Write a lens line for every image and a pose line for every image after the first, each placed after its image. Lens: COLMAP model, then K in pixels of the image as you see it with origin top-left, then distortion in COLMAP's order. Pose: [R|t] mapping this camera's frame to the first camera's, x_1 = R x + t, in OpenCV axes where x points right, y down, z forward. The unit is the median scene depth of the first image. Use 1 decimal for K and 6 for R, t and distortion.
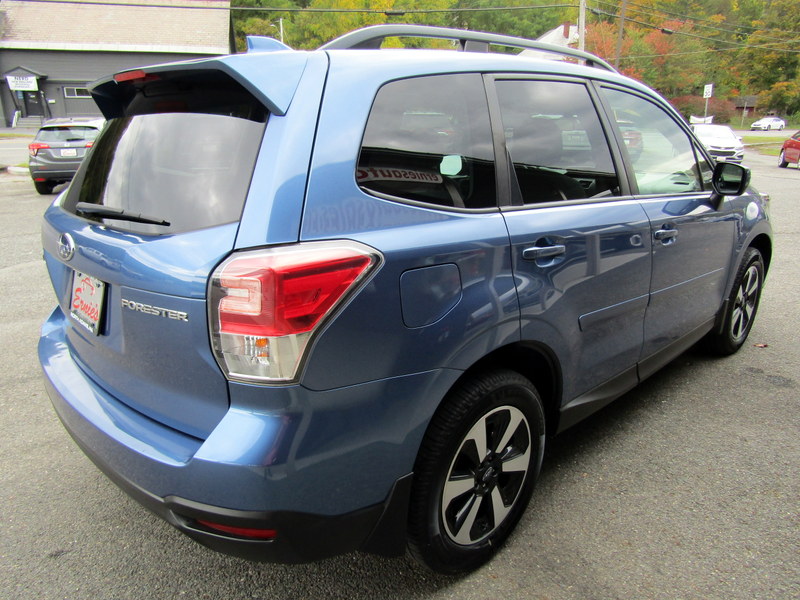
lens RADIAL K [[576.5, 0, 399.5], [0, 576.5, 302.2], [0, 0, 1]] dist [0.002711, -0.004541]
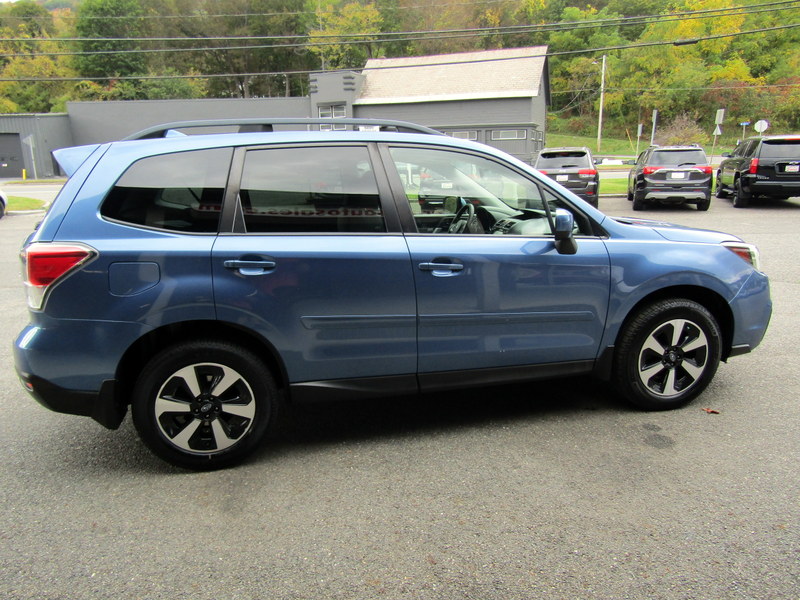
lens RADIAL K [[576.5, 0, 397.0], [0, 576.5, 300.1], [0, 0, 1]] dist [0.002711, -0.004541]
pose [[0.850474, 0.108533, -0.514699, 1.282481], [-0.138979, 0.990075, -0.020870, -0.018391], [0.507326, 0.089281, 0.857117, -0.064767]]
